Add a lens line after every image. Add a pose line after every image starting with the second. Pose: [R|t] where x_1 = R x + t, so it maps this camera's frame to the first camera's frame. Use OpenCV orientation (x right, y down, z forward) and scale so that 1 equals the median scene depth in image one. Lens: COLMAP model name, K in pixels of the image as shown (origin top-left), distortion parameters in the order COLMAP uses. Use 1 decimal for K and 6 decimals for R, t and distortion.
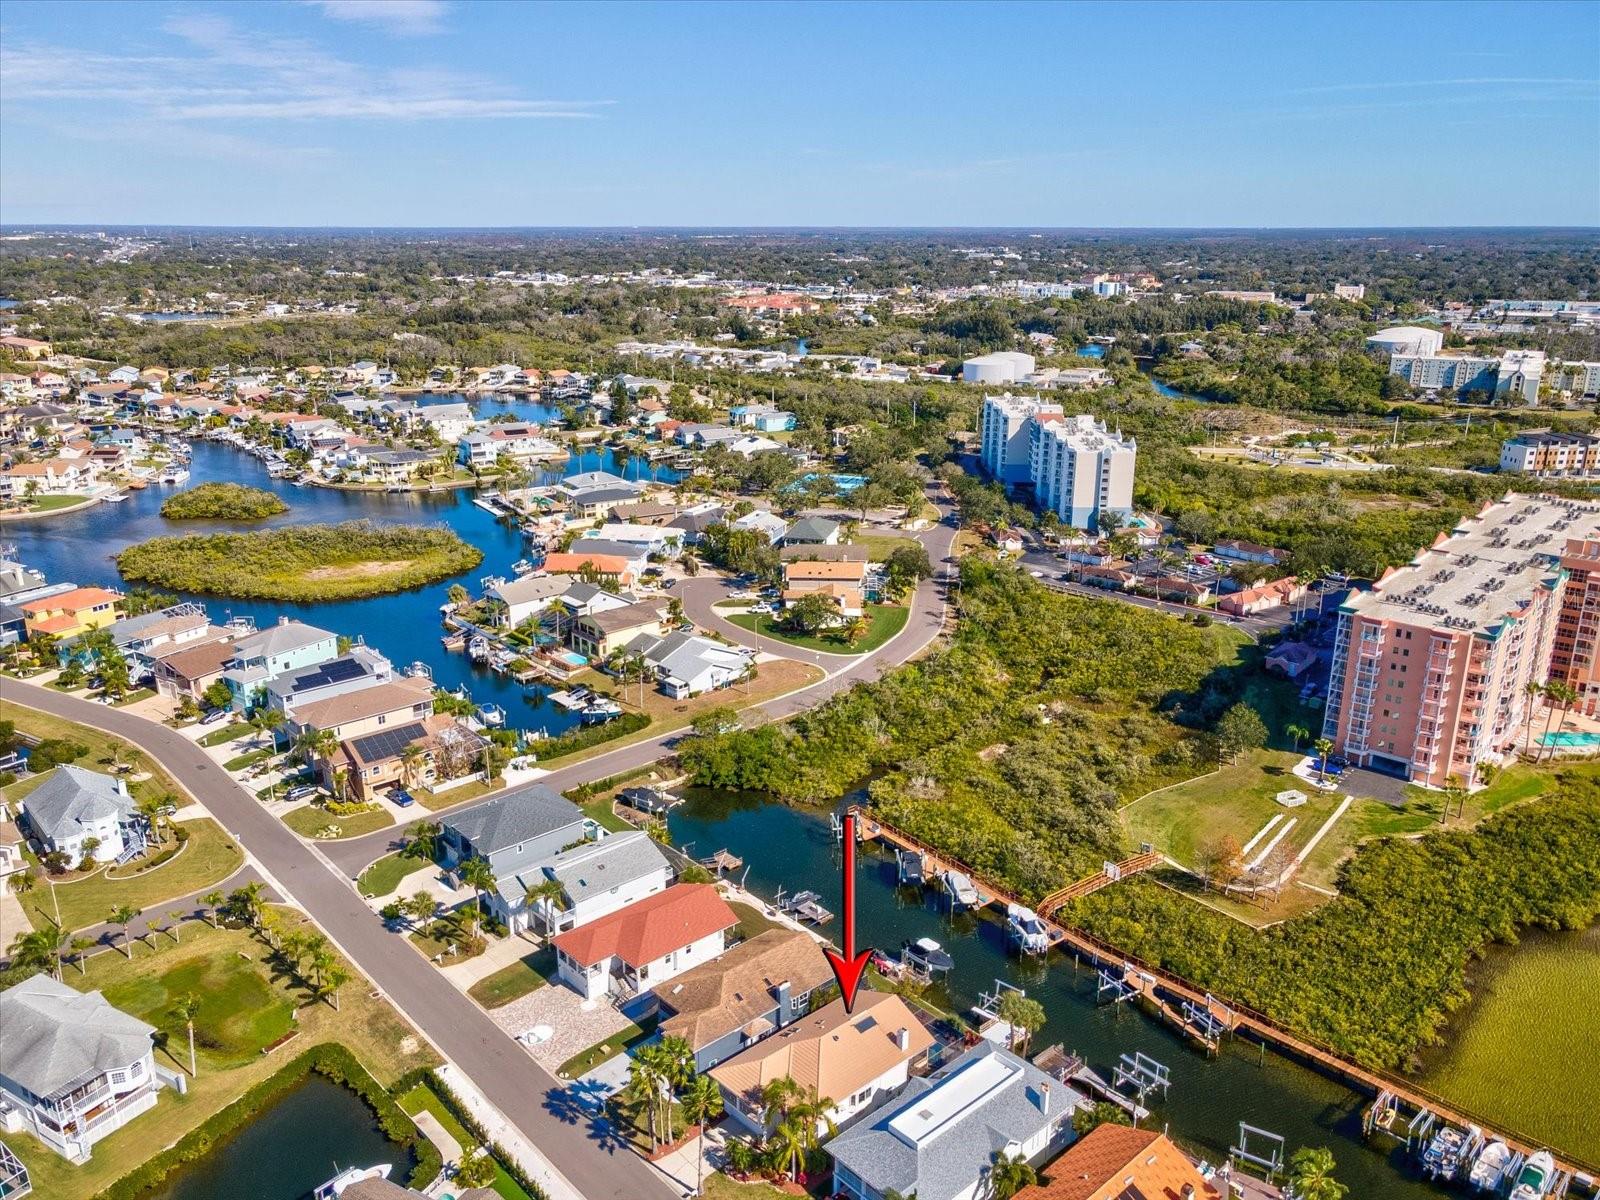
lens RADIAL K [[1239.0, 0, 800.0], [0, 1239.0, 600.0], [0, 0, 1]] dist [0.024711, 0.004770]
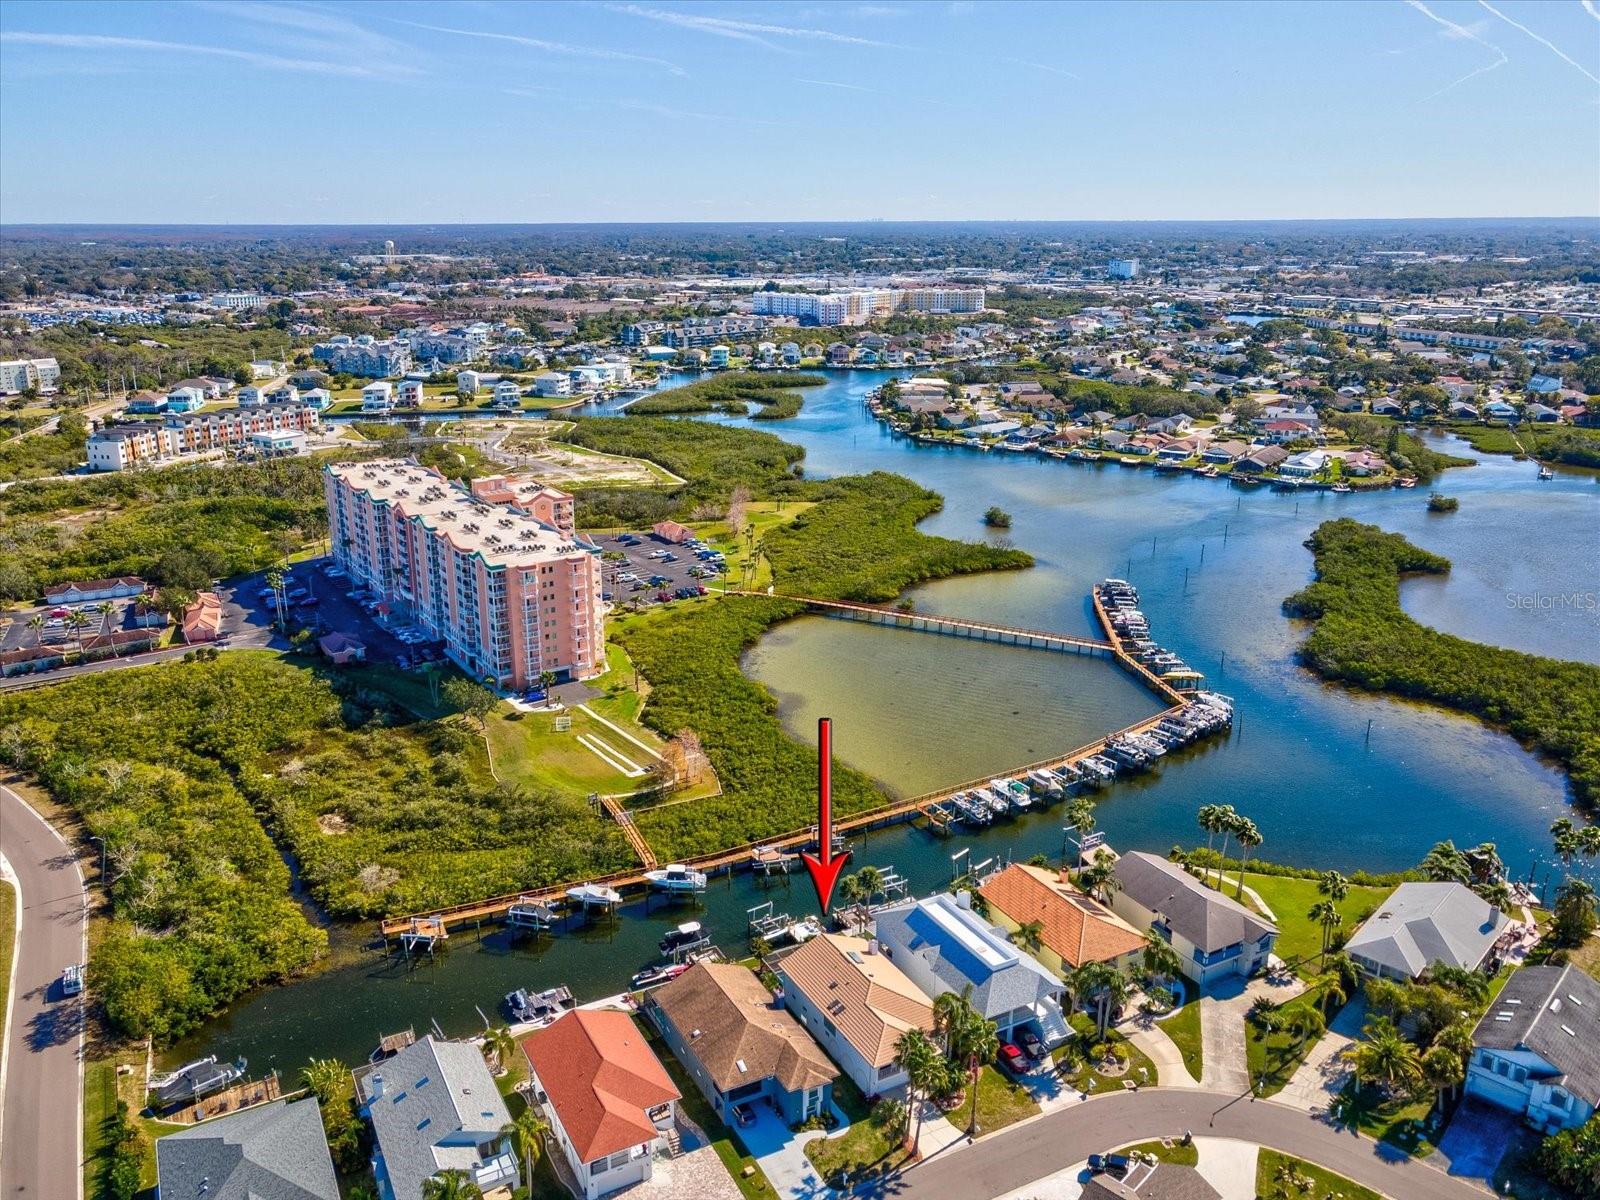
lens RADIAL K [[1196.7, 0, 800.0], [0, 1196.7, 600.0], [0, 0, 1]] dist [0.002961, 0.003326]
pose [[0.223404, -0.291023, 0.930267, -0.404213], [0.277974, 0.933778, 0.225365, -0.100942], [-0.934249, 0.208243, 0.289506, 0.306454]]
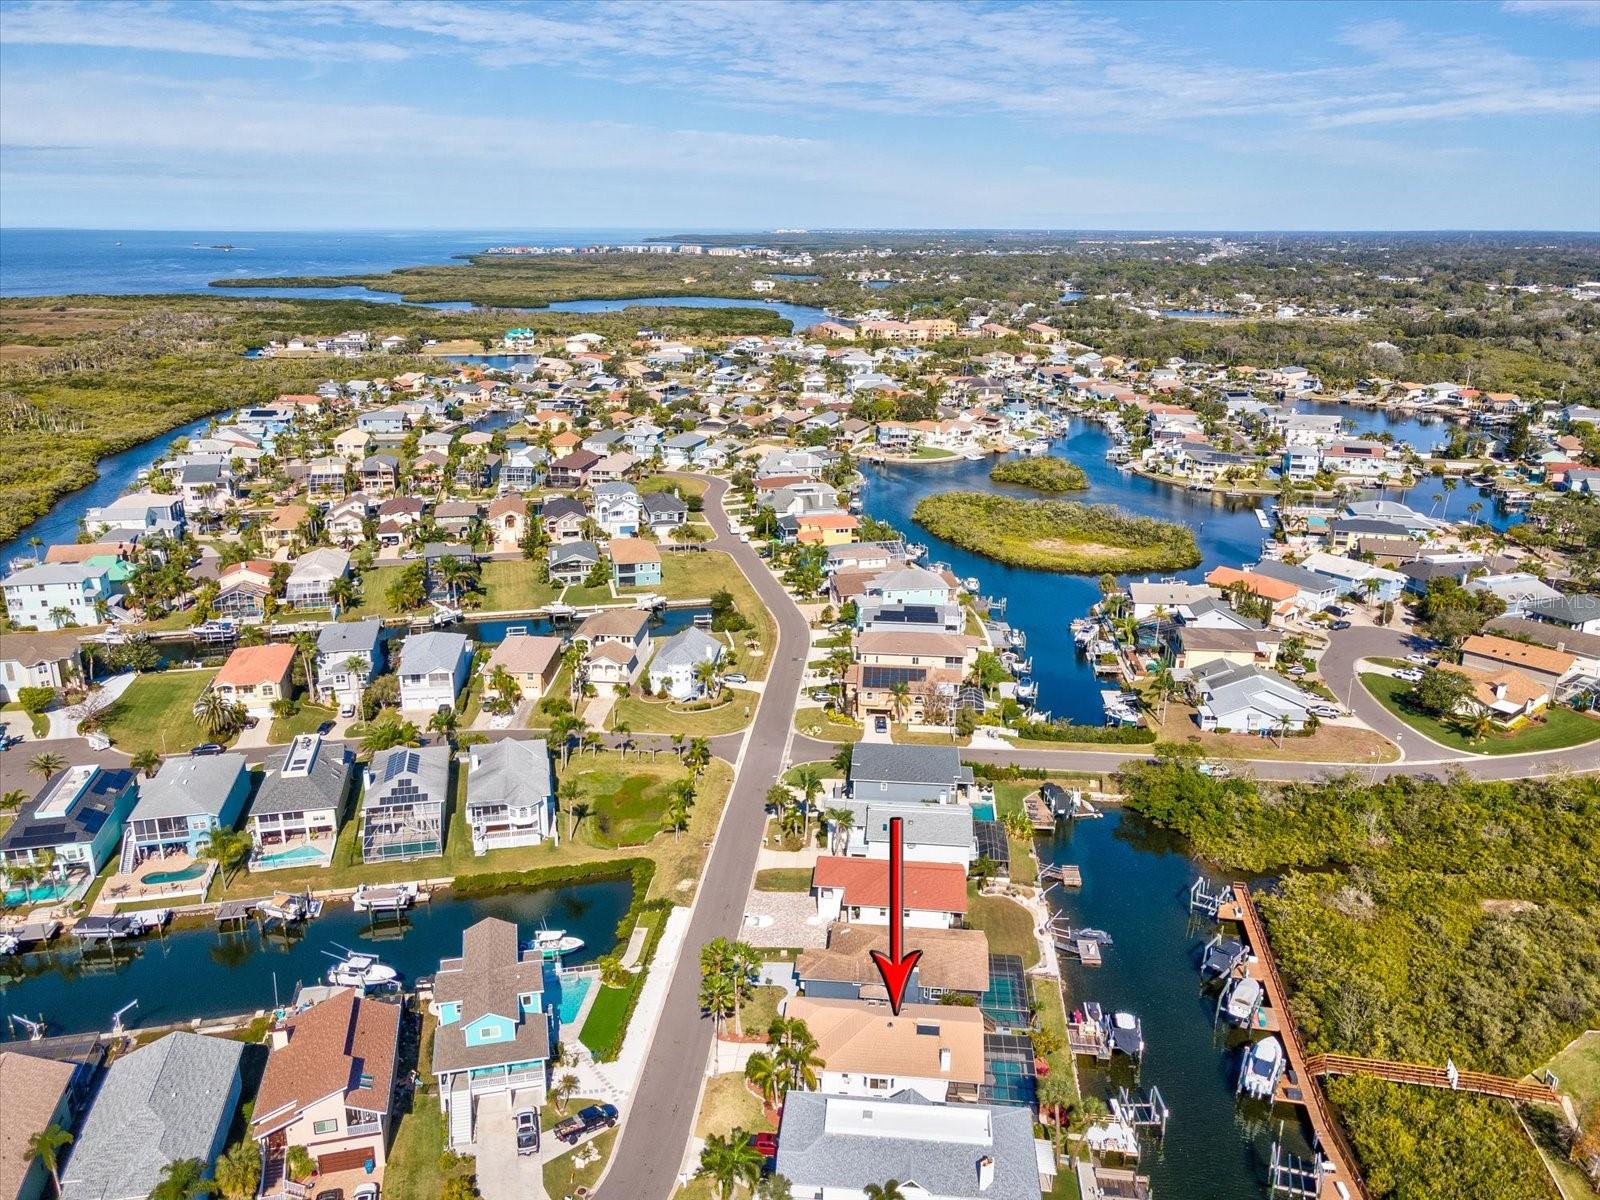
lens RADIAL K [[1225.2, 0, 800.0], [0, 1225.2, 600.0], [0, 0, 1]] dist [0.001777, 0.062568]
pose [[0.678410, 0.223110, -0.699987, 0.278509], [-0.223091, 0.970345, 0.093068, -0.029866], [0.699993, 0.093022, 0.708065, 0.090526]]
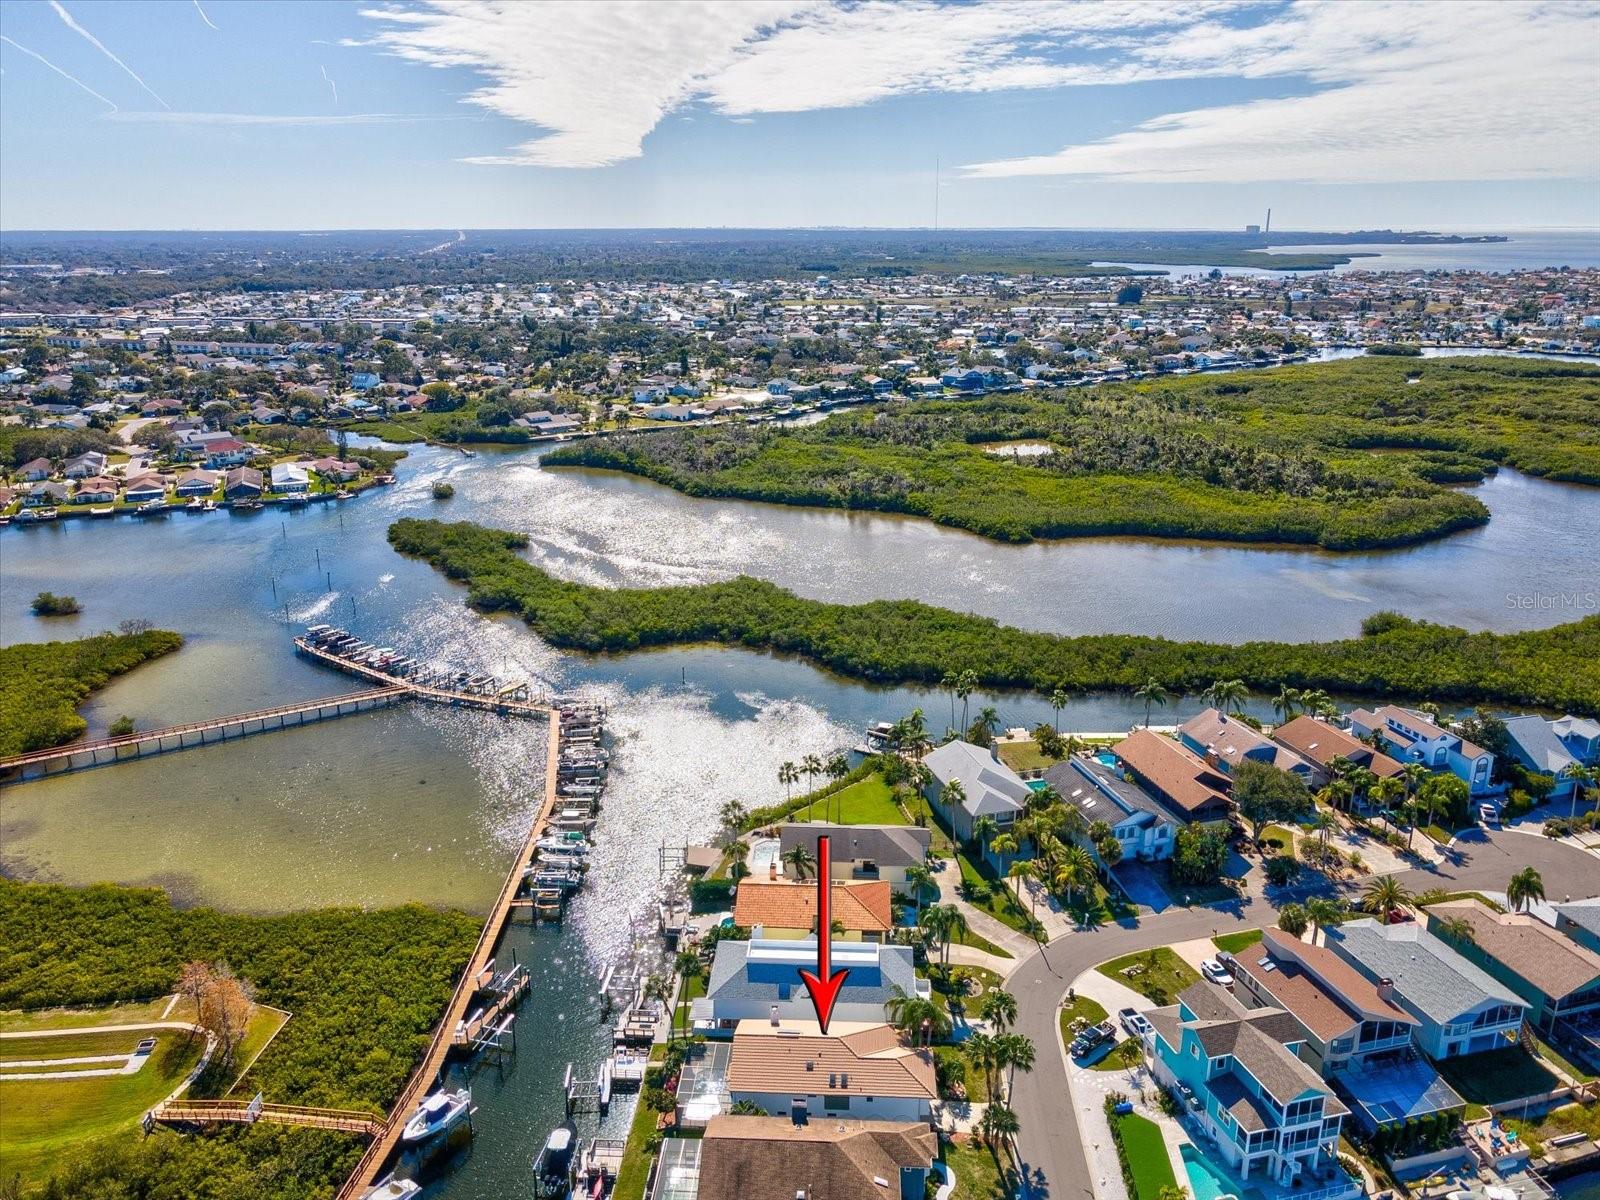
lens RADIAL K [[1167.1, 0, 819.9], [0, 1167.1, 599.6], [0, 0, 1]] dist [-0.017409, 0.058819]
pose [[-0.704947, -0.207592, 0.678200, -0.255173], [0.208167, 0.853538, 0.477639, -0.194590], [-0.678023, 0.477889, -0.558485, 0.621796]]
